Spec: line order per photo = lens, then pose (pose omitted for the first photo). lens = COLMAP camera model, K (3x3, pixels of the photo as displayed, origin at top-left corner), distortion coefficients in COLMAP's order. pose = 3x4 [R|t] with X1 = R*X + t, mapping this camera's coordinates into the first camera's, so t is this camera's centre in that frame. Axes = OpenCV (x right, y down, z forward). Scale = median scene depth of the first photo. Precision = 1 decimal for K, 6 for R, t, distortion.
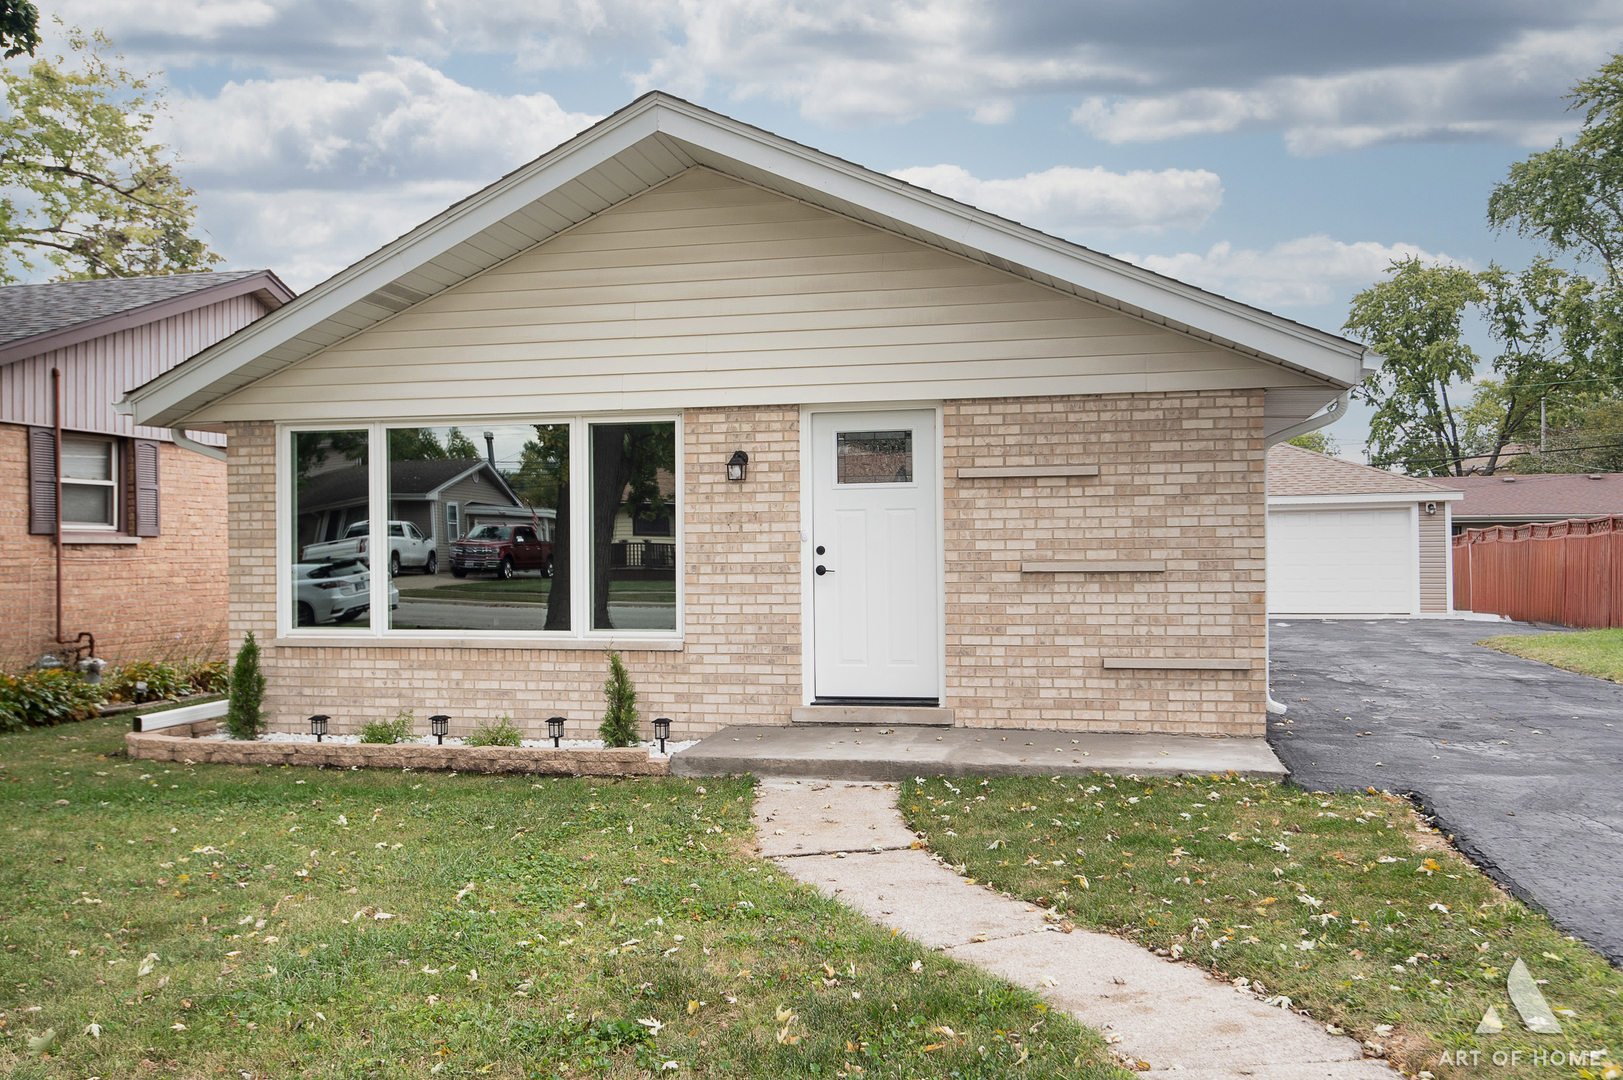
lens RADIAL K [[1423.6, 0, 800.8], [0, 1423.6, 550.5], [0, 0, 1]] dist [0.018953, -0.007264]
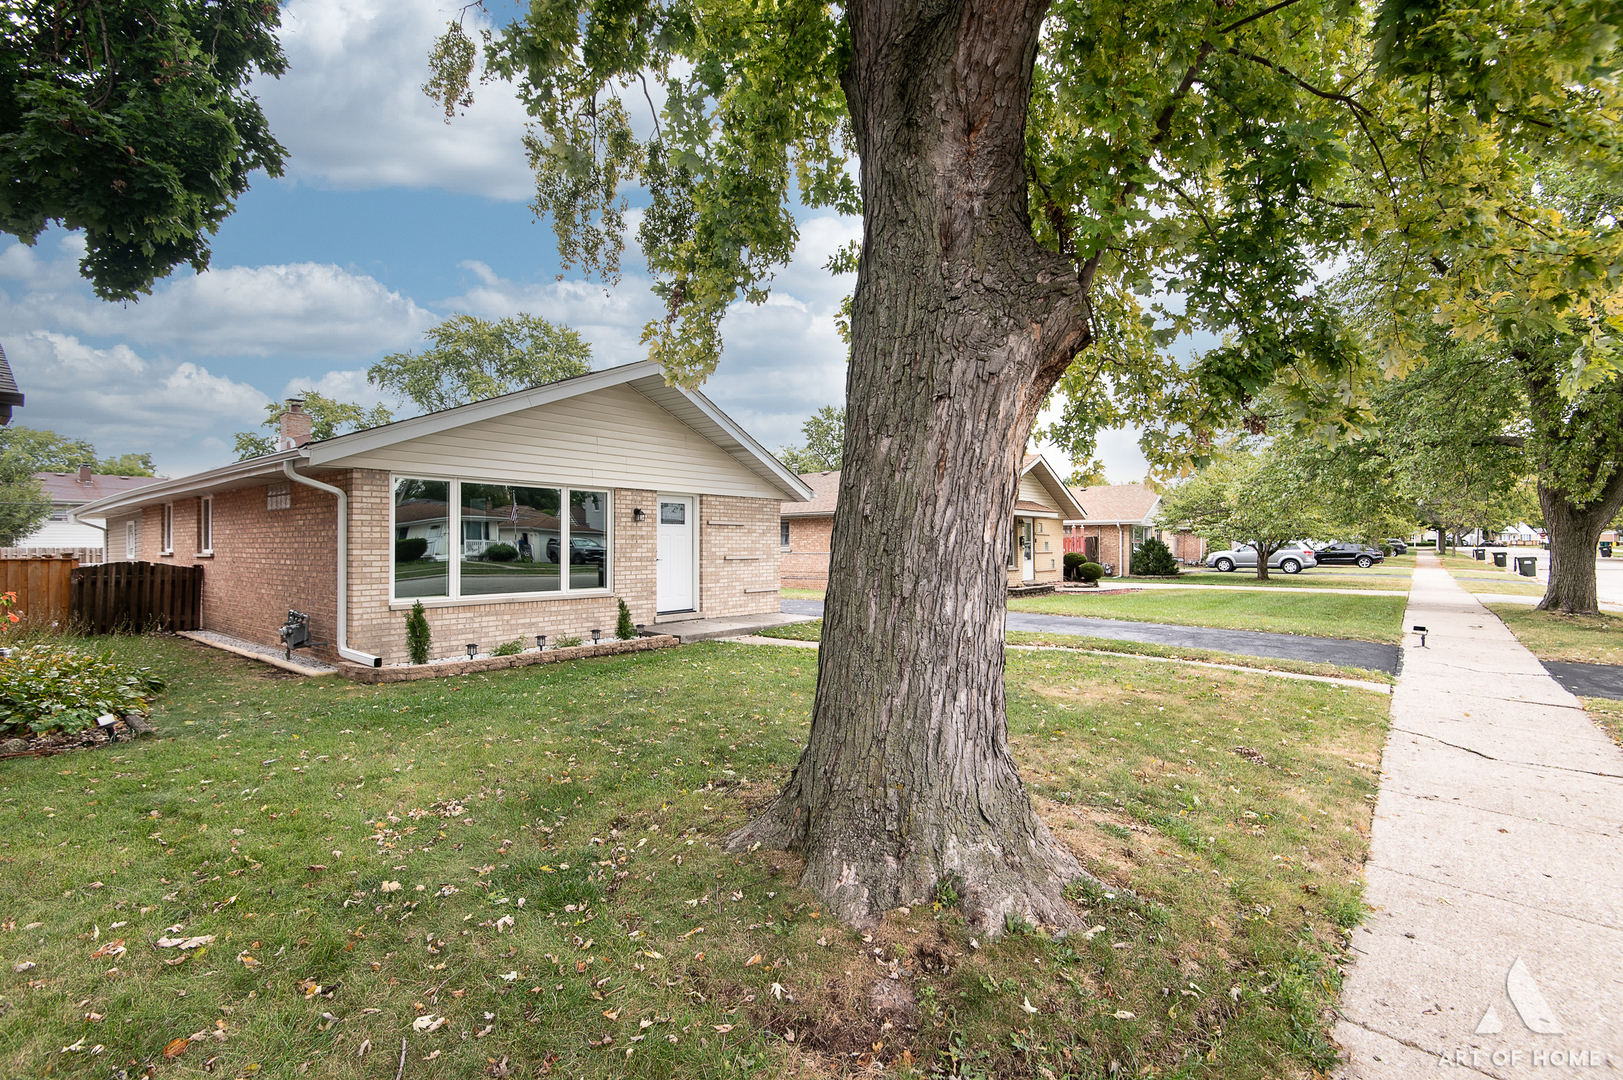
lens RADIAL K [[739.5, 0, 819.6], [0, 739.5, 539.1], [0, 0, 1]] dist [0.026750, -0.013676]
pose [[0.432488, 0.017069, 0.901478, -0.990830], [0.001438, 0.999806, -0.019621, 0.004050], [-0.901638, 0.009782, 0.432380, 0.212196]]
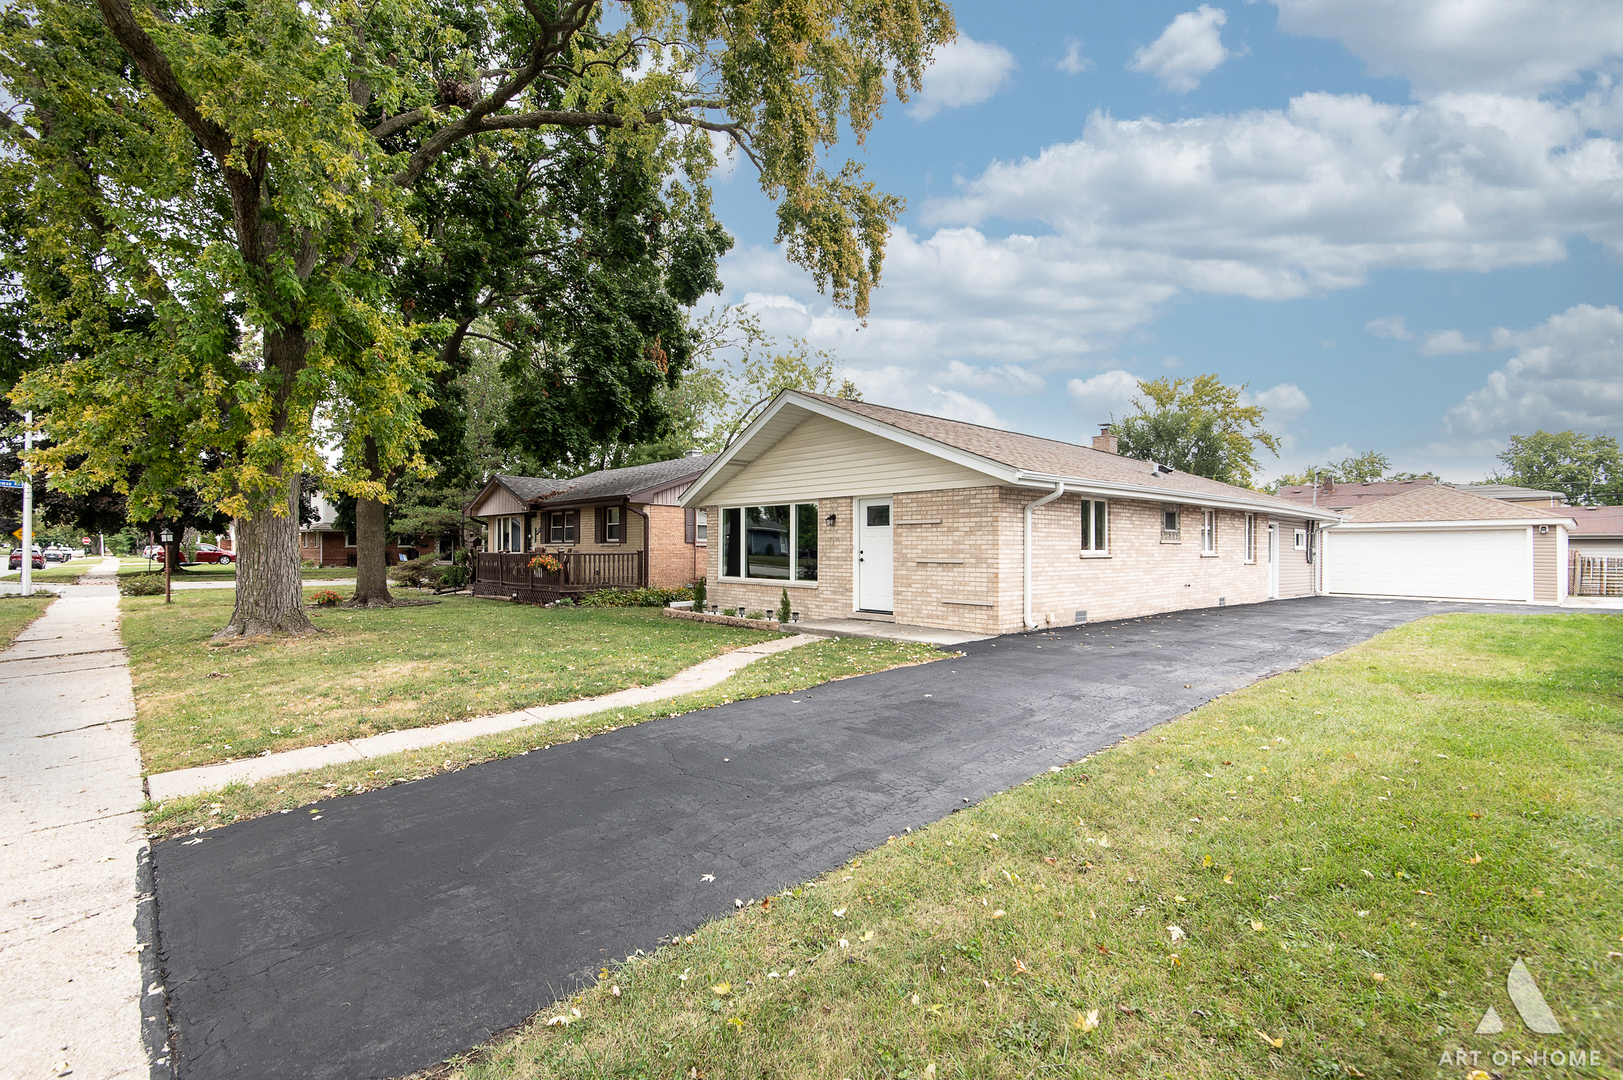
lens RADIAL K [[739.5, 0, 801.5], [0, 739.5, 541.6], [0, 0, 1]] dist [0.026750, -0.013676]
pose [[0.823925, 0.006672, -0.566660, 0.683054], [-0.011837, 0.999915, -0.005438, -0.010639], [0.566576, 0.011188, 0.823934, -0.164884]]
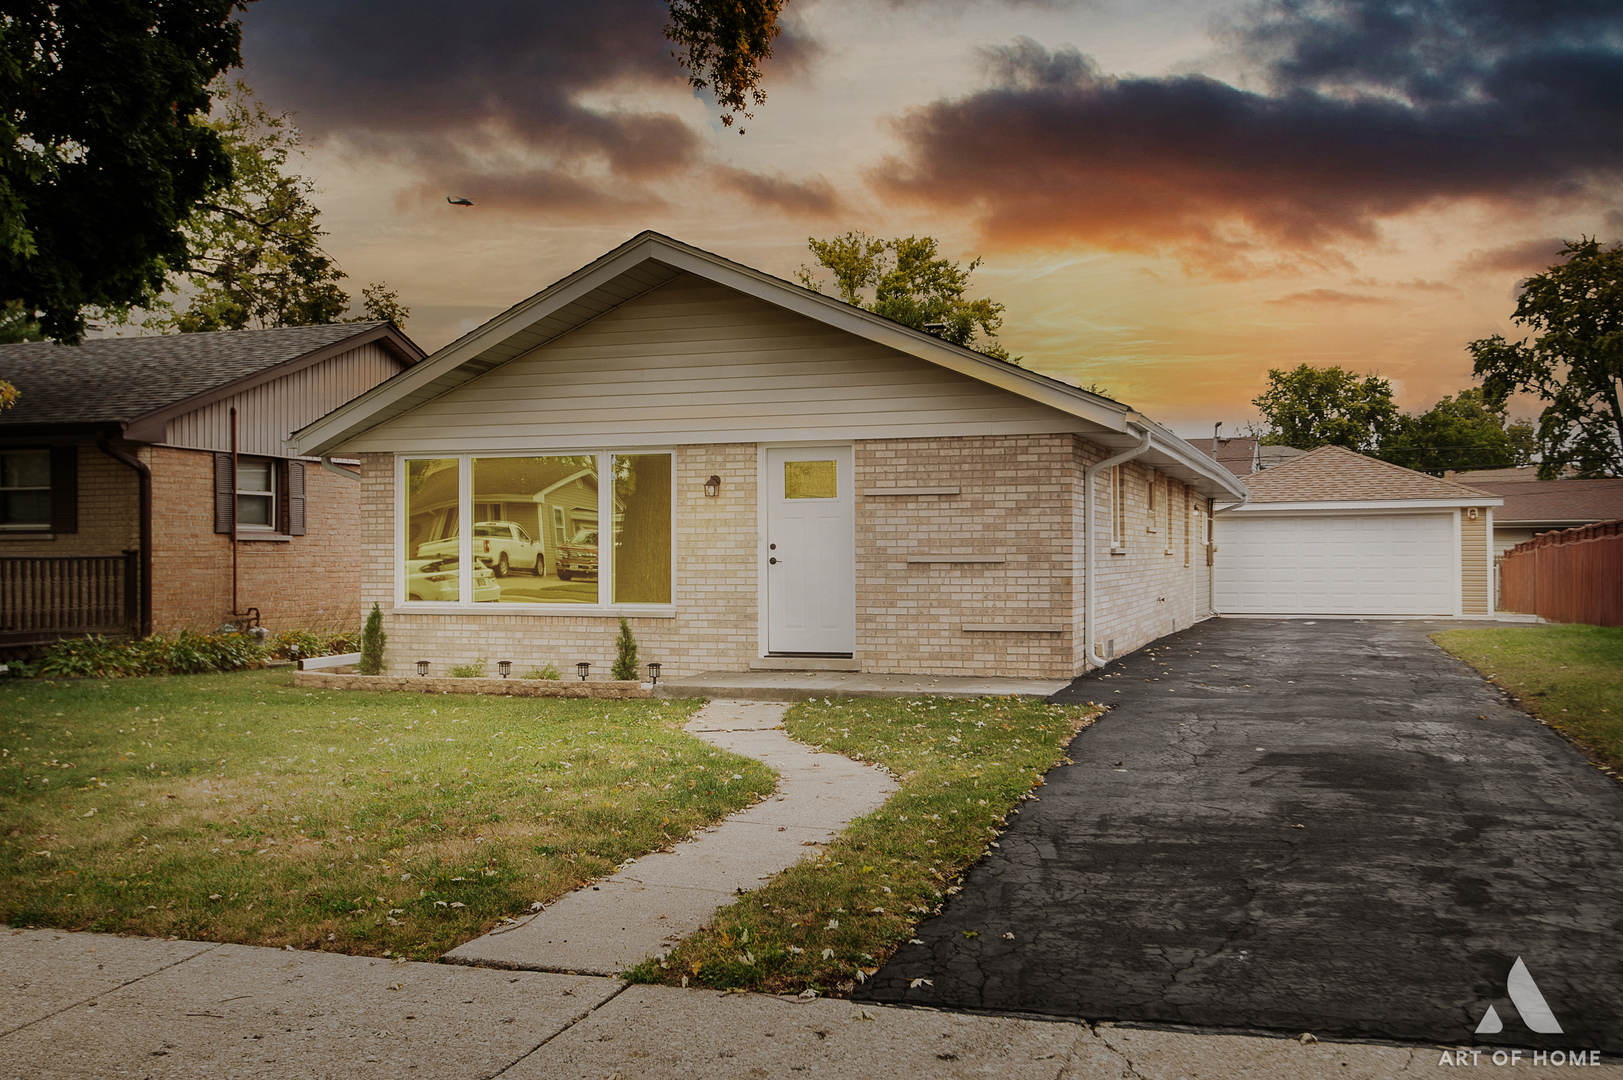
lens RADIAL K [[1588.4, 0, 799.3], [0, 1588.4, 550.3], [0, 0, 1]] dist [0.020117, 0.000000]
pose [[0.994874, 0.004851, -0.101003, 0.196941], [-0.005164, 0.999983, -0.002840, 0.007837], [0.100987, 0.003347, 0.994882, -0.544375]]
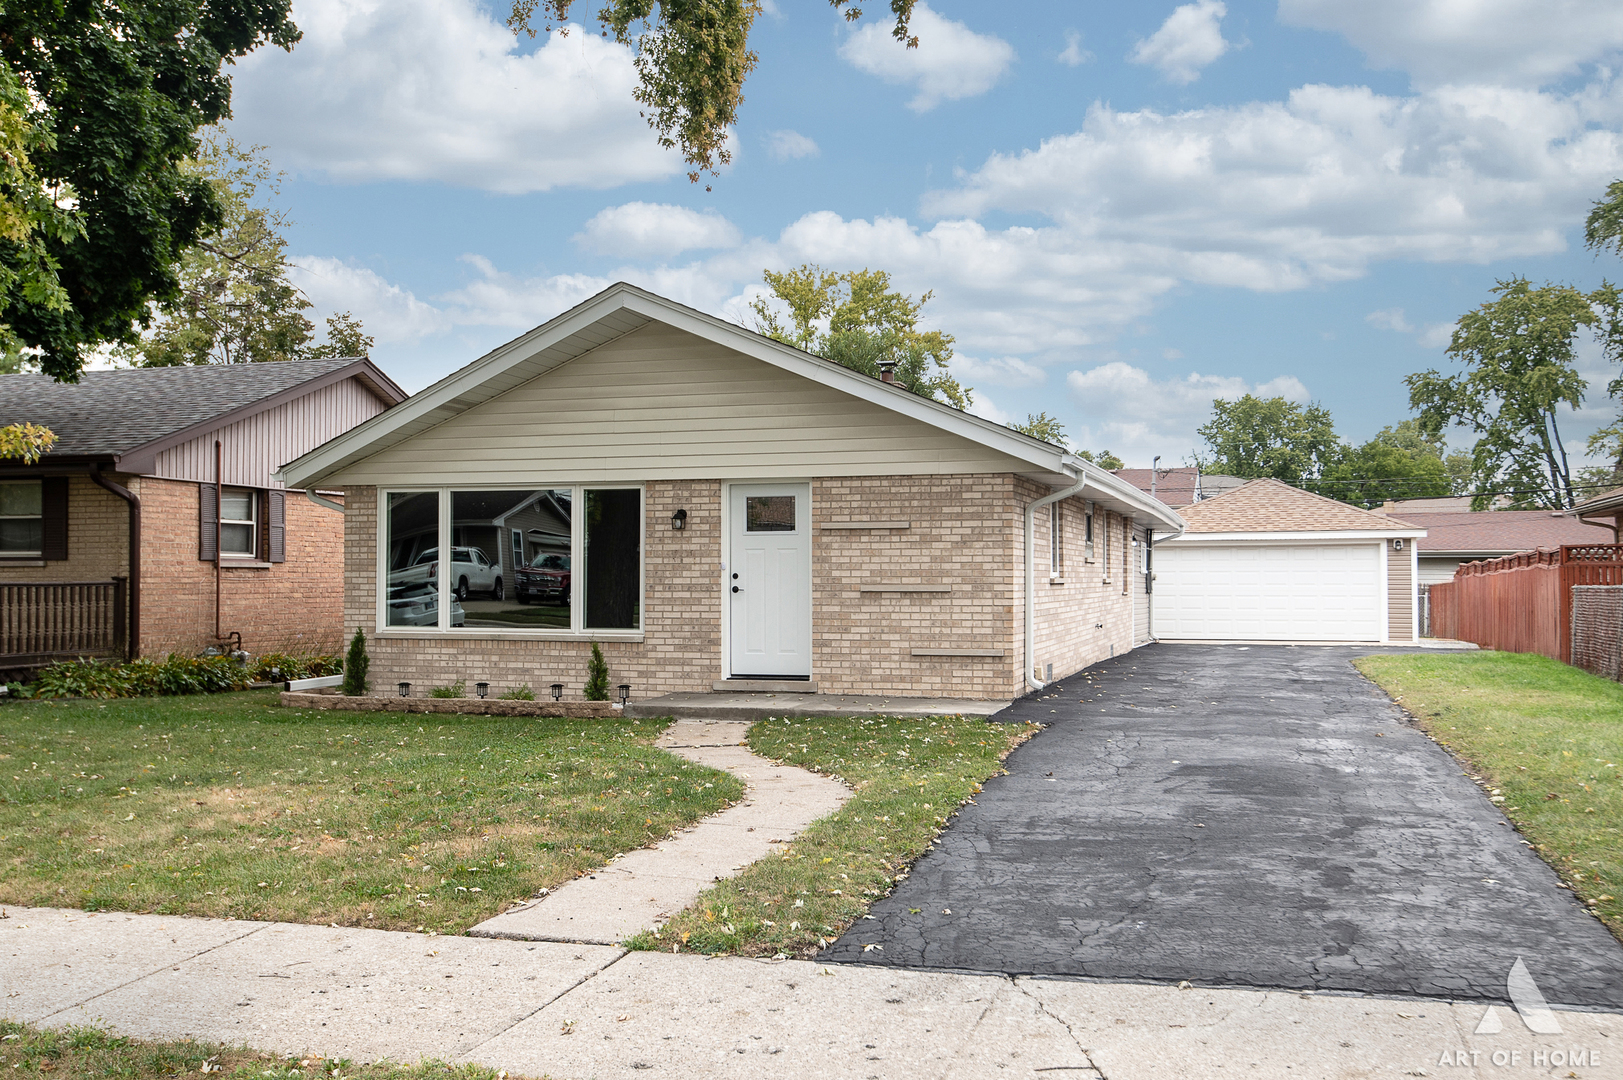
lens RADIAL K [[1588.4, 0, 800.2], [0, 1588.4, 542.9], [0, 0, 1]] dist [0.020117, 0.000000]
pose [[0.997484, 0.007112, -0.070539, 0.199183], [-0.008749, 0.999699, -0.022927, 0.002683], [0.070354, 0.023486, 0.997246, -0.656100]]
